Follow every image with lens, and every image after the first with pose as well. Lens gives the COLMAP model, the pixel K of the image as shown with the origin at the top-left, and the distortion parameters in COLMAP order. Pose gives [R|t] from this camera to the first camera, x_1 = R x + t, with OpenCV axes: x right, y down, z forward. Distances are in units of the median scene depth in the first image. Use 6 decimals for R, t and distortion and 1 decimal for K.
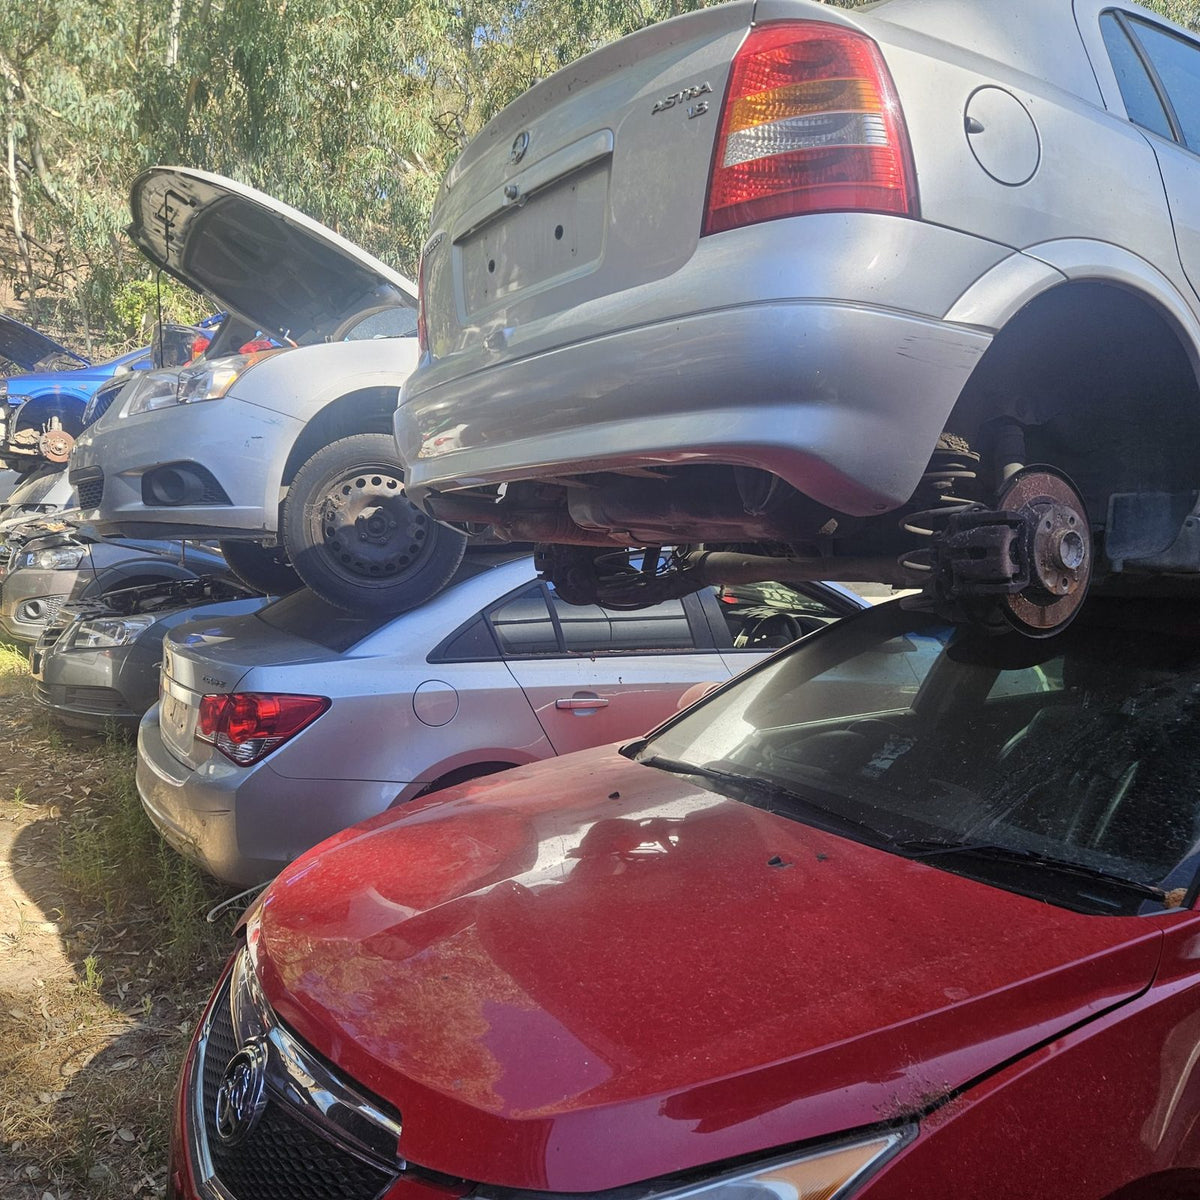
lens RADIAL K [[1079.8, 0, 602.4], [0, 1079.8, 622.9], [0, 0, 1]] dist [0.000119, 0.026527]
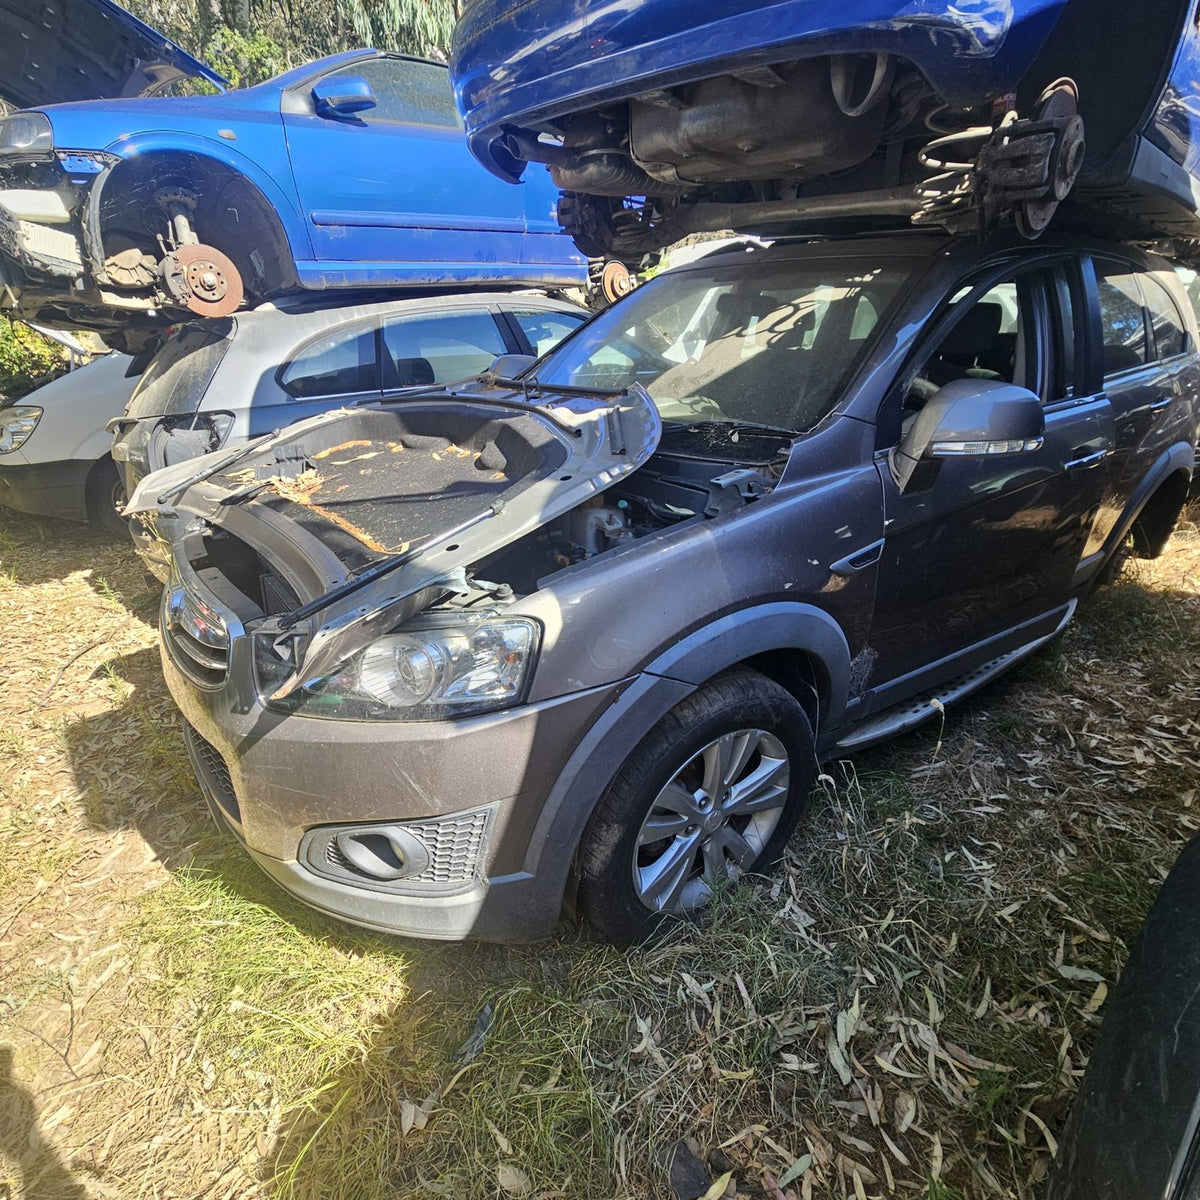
lens RADIAL K [[652.4, 0, 584.6], [0, 652.4, 606.6], [0, 0, 1]] dist [0.000642, 0.003830]
pose [[0.990129, -0.124811, 0.063772, -0.373621], [0.103889, 0.958960, 0.263823, -0.084868], [-0.094082, -0.254593, 0.962461, 0.670952]]
